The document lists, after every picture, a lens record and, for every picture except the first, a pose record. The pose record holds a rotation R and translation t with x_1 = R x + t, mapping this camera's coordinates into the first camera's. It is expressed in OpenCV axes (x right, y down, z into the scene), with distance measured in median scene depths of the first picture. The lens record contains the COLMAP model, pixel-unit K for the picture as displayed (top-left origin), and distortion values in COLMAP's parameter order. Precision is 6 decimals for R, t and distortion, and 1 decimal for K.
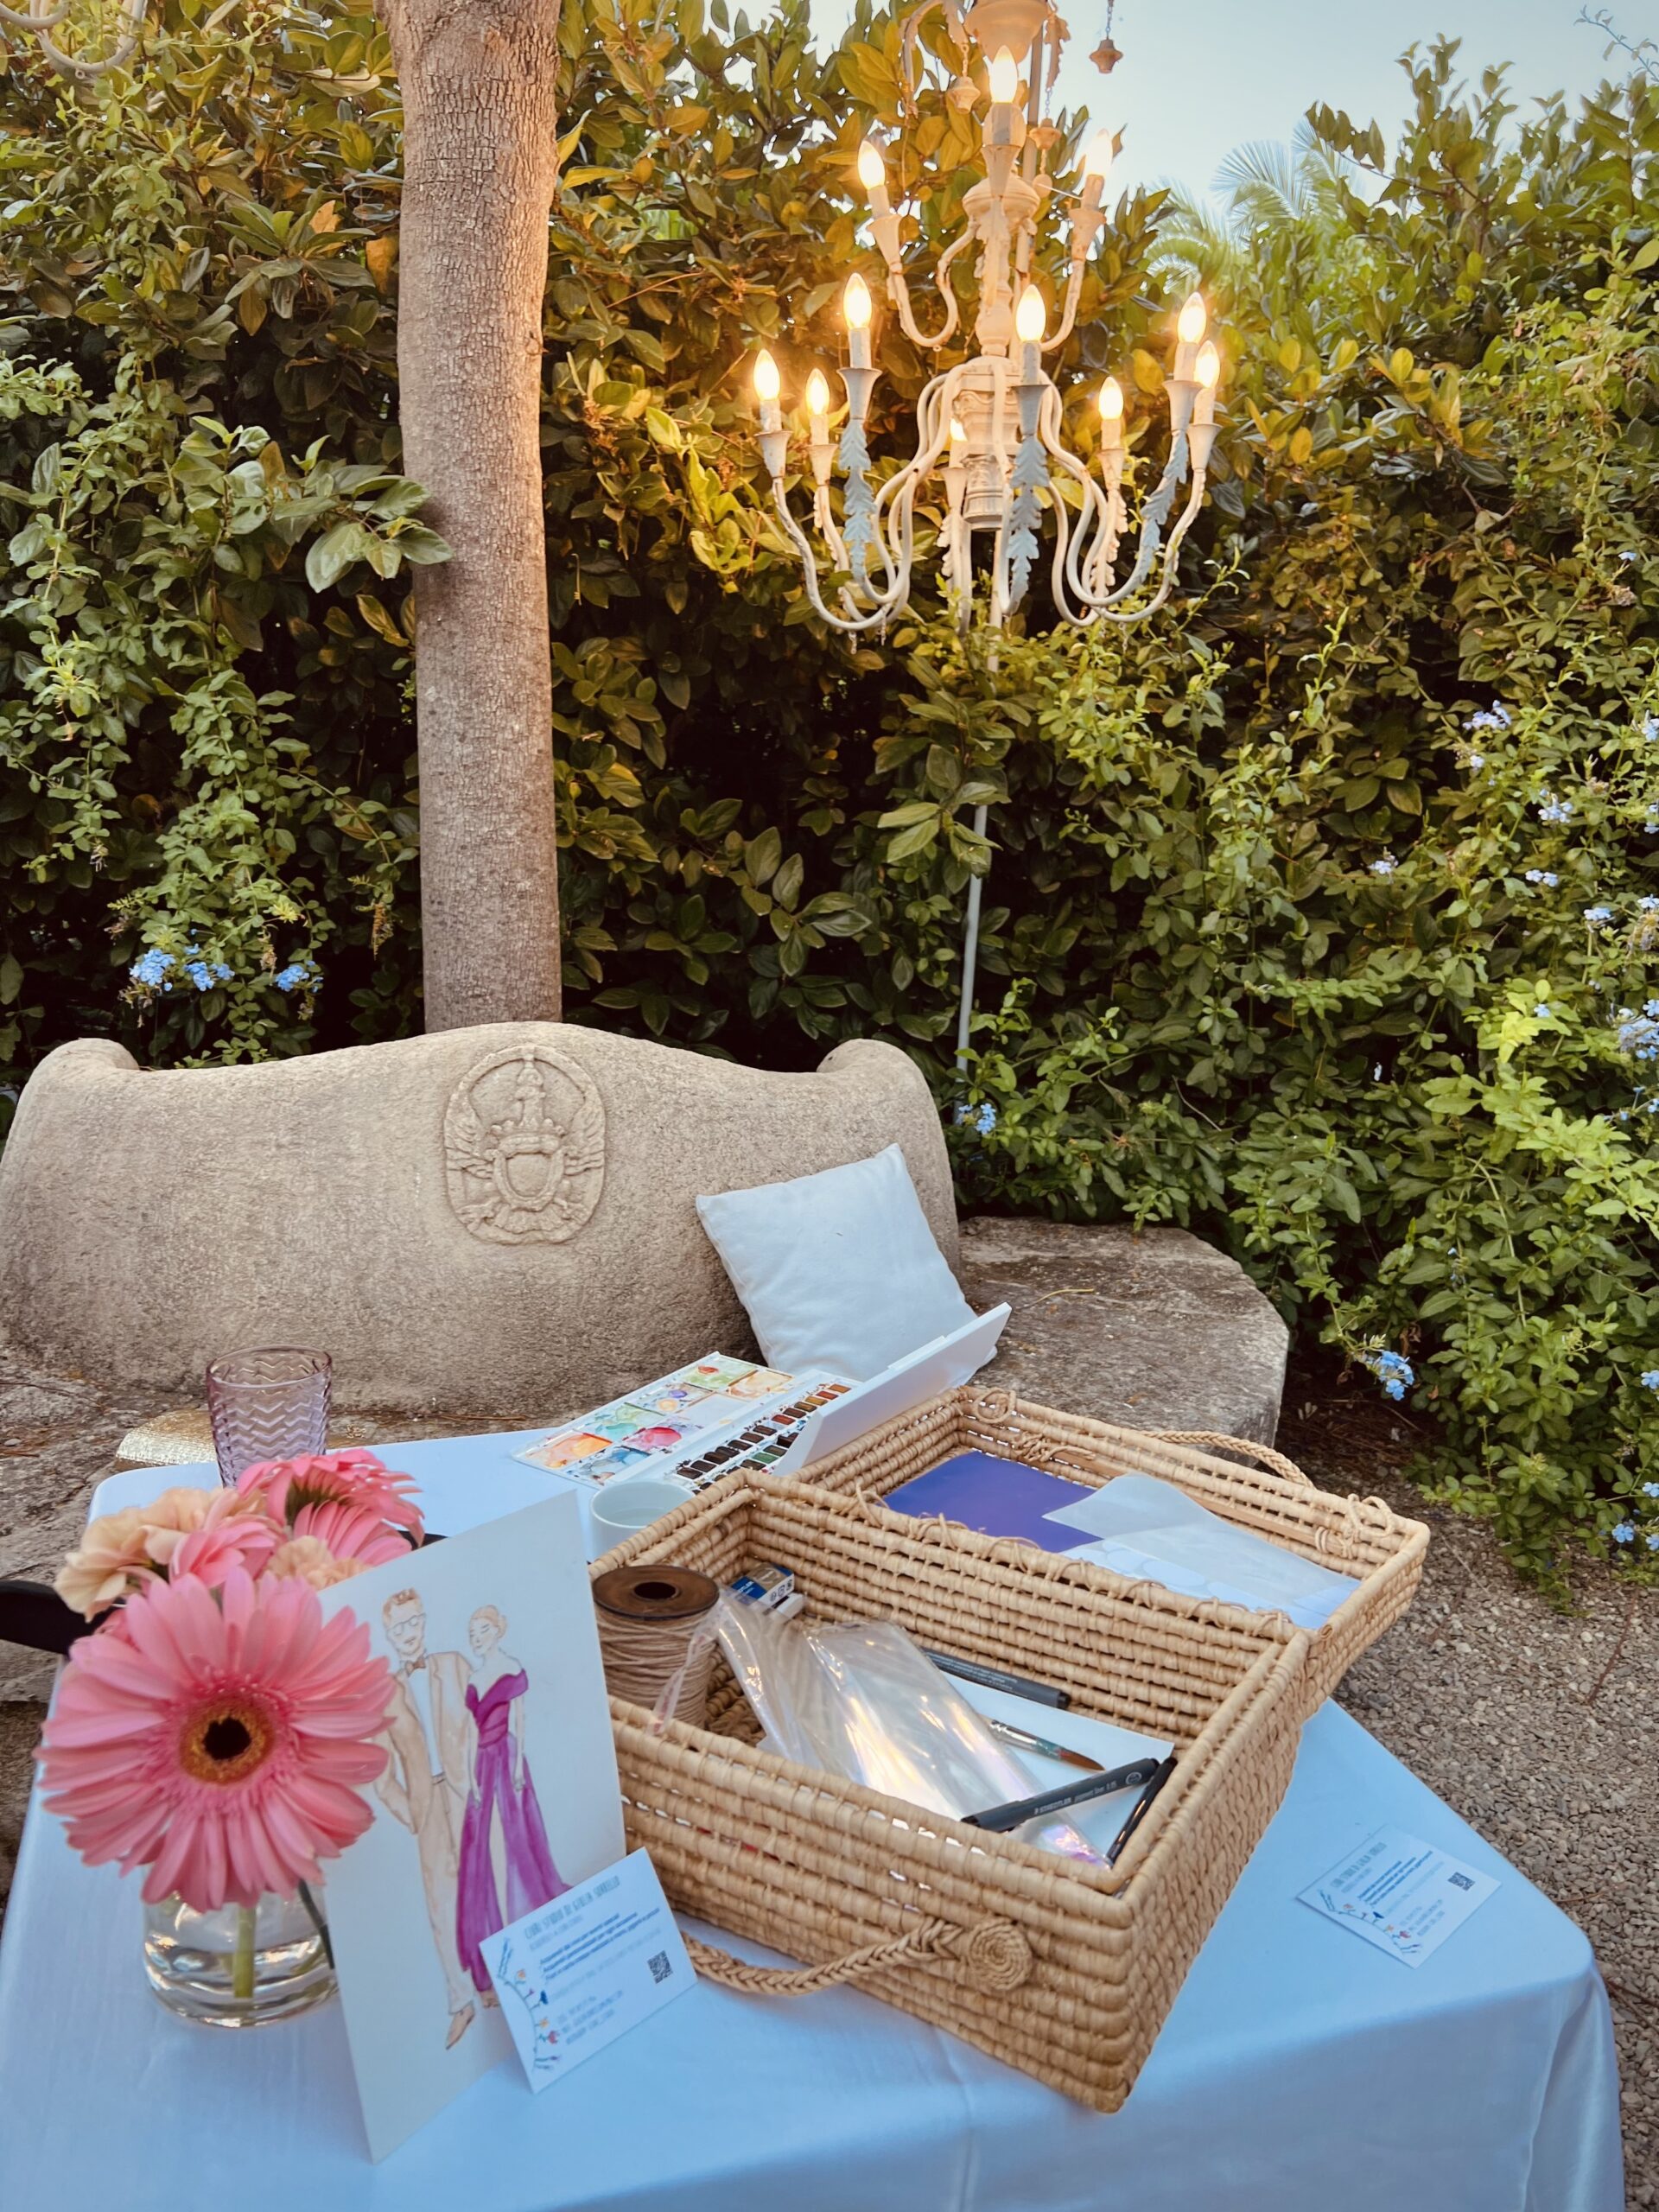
lens RADIAL K [[1672.4, 0, 823.8], [0, 1672.4, 1111.4], [0, 0, 1]] dist [0.045774, -0.063907]
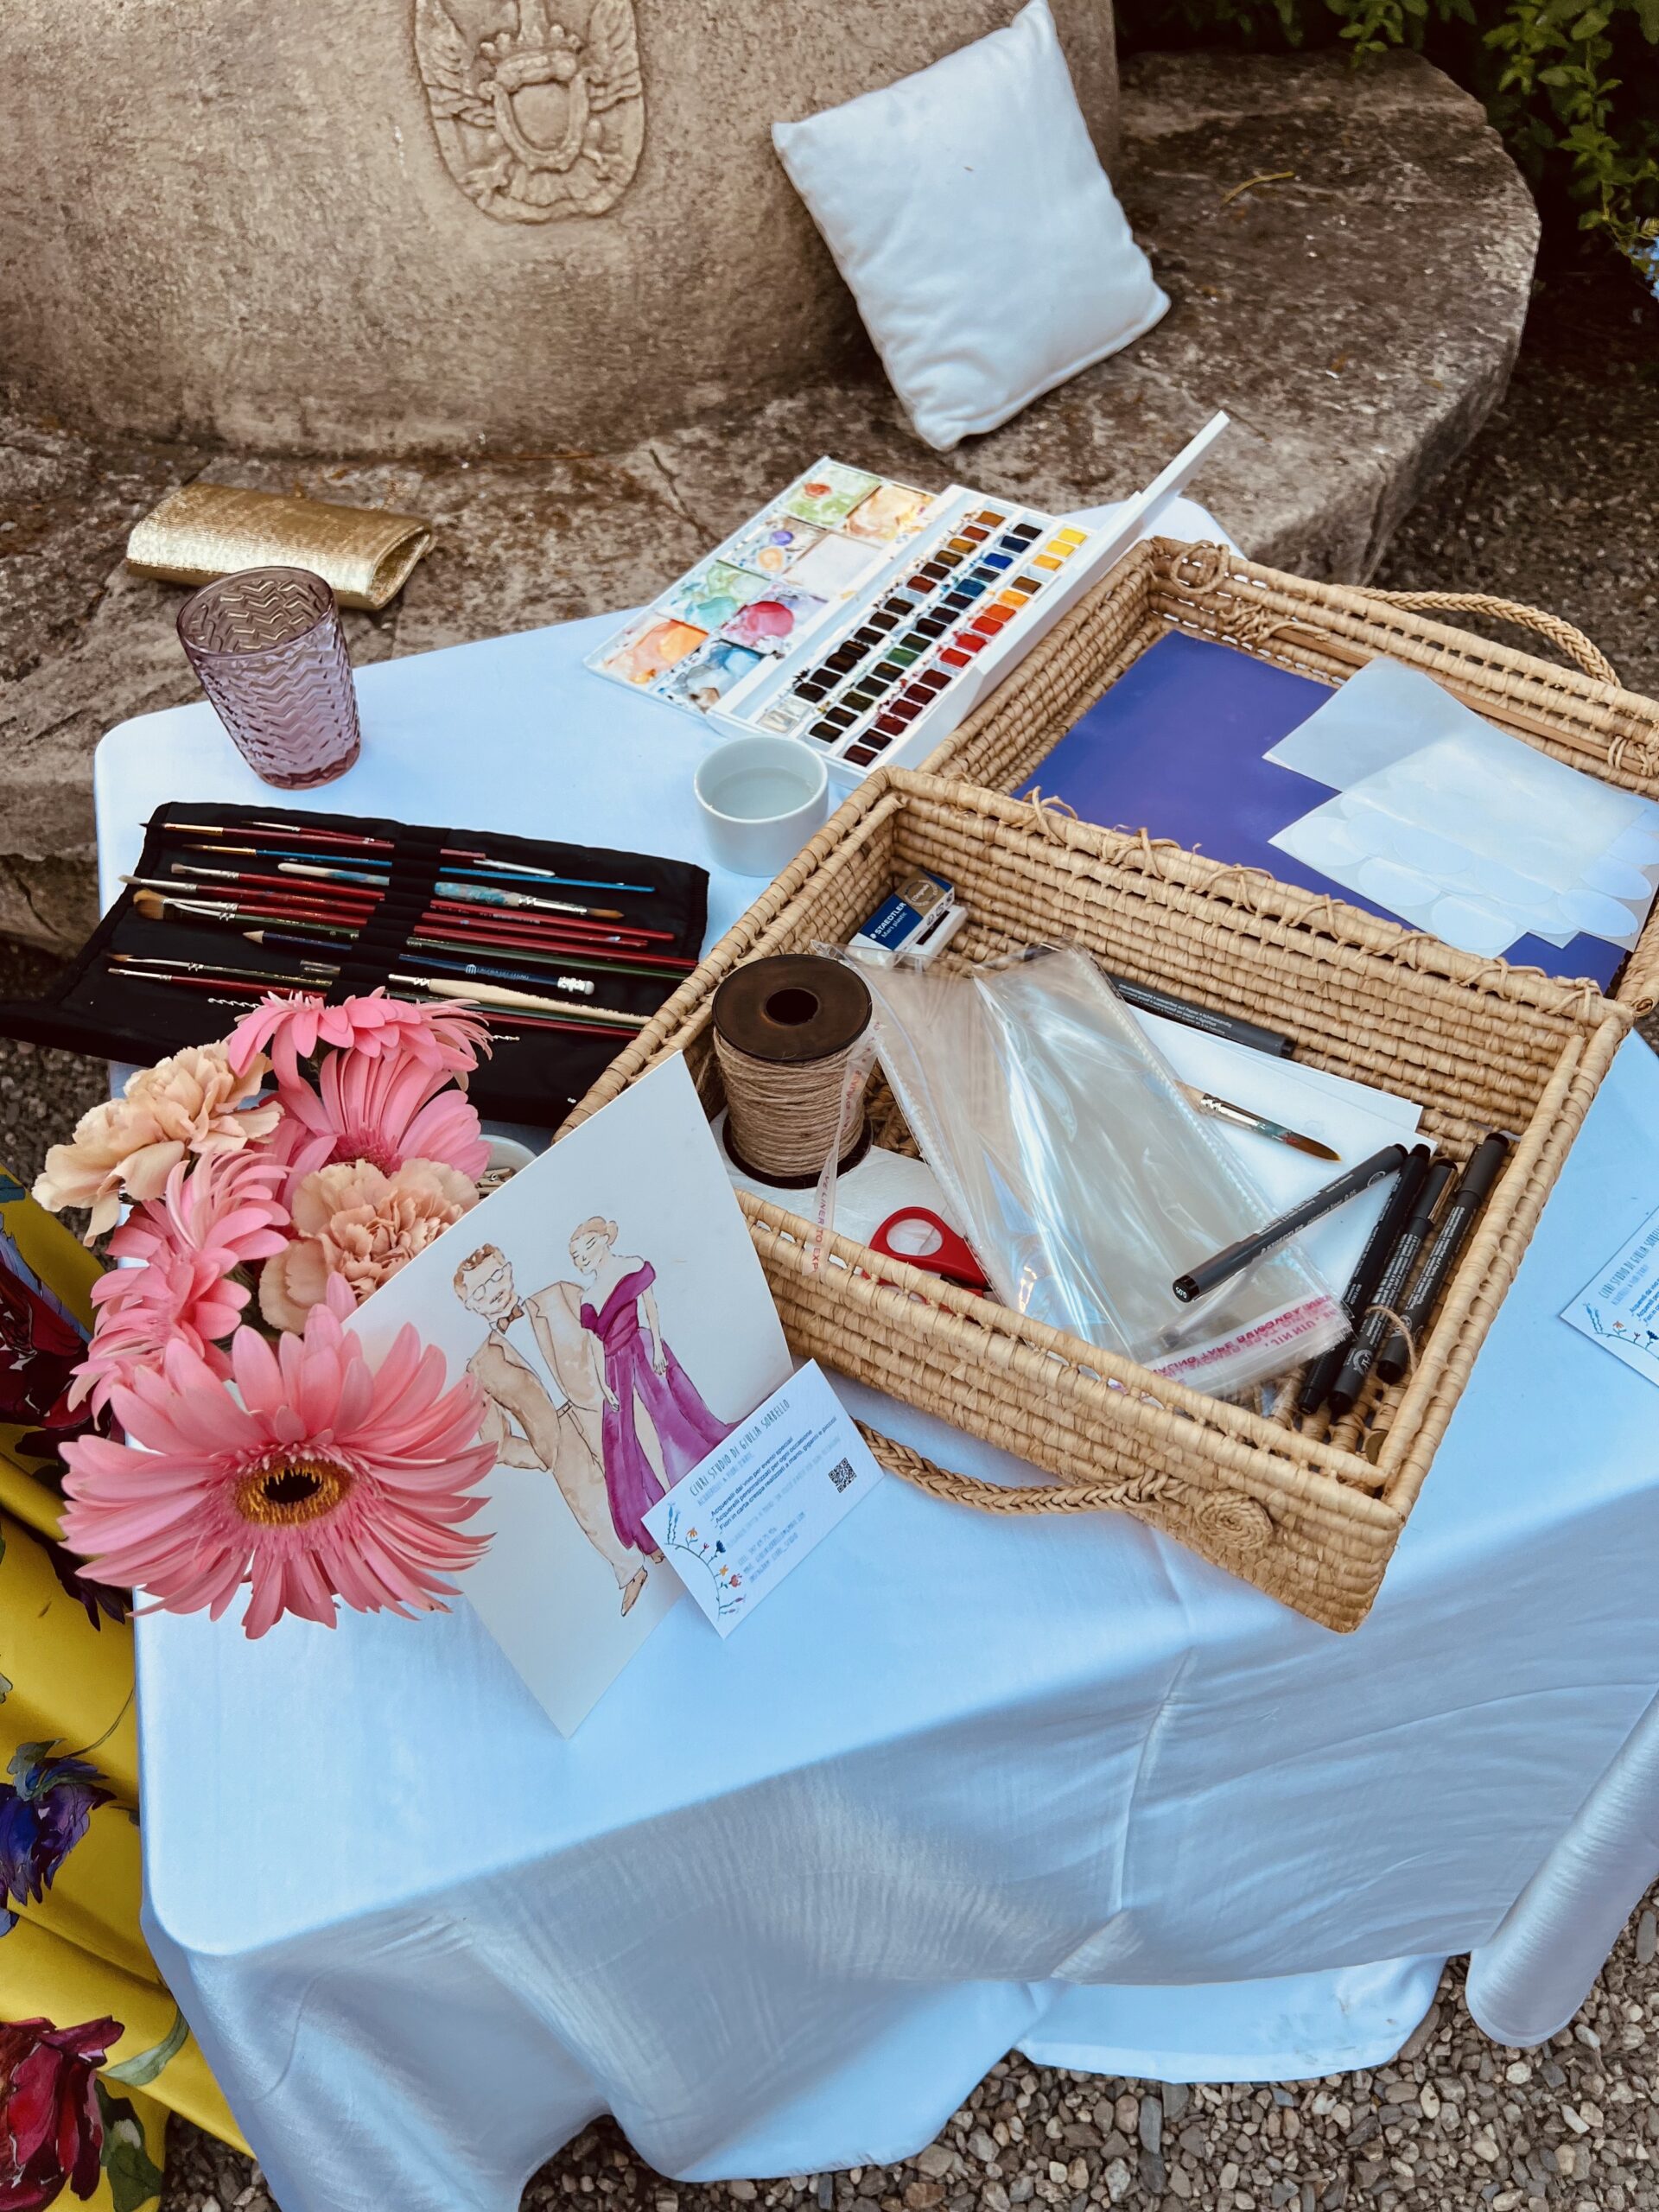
lens RADIAL K [[1672.4, 0, 843.6], [0, 1672.4, 1093.1], [0, 0, 1]] dist [0.045774, -0.063907]
pose [[0.997070, -0.036170, -0.067406, -0.017896], [0.070333, 0.779984, 0.621835, -0.135915], [0.030084, -0.624754, 0.780242, 0.270783]]
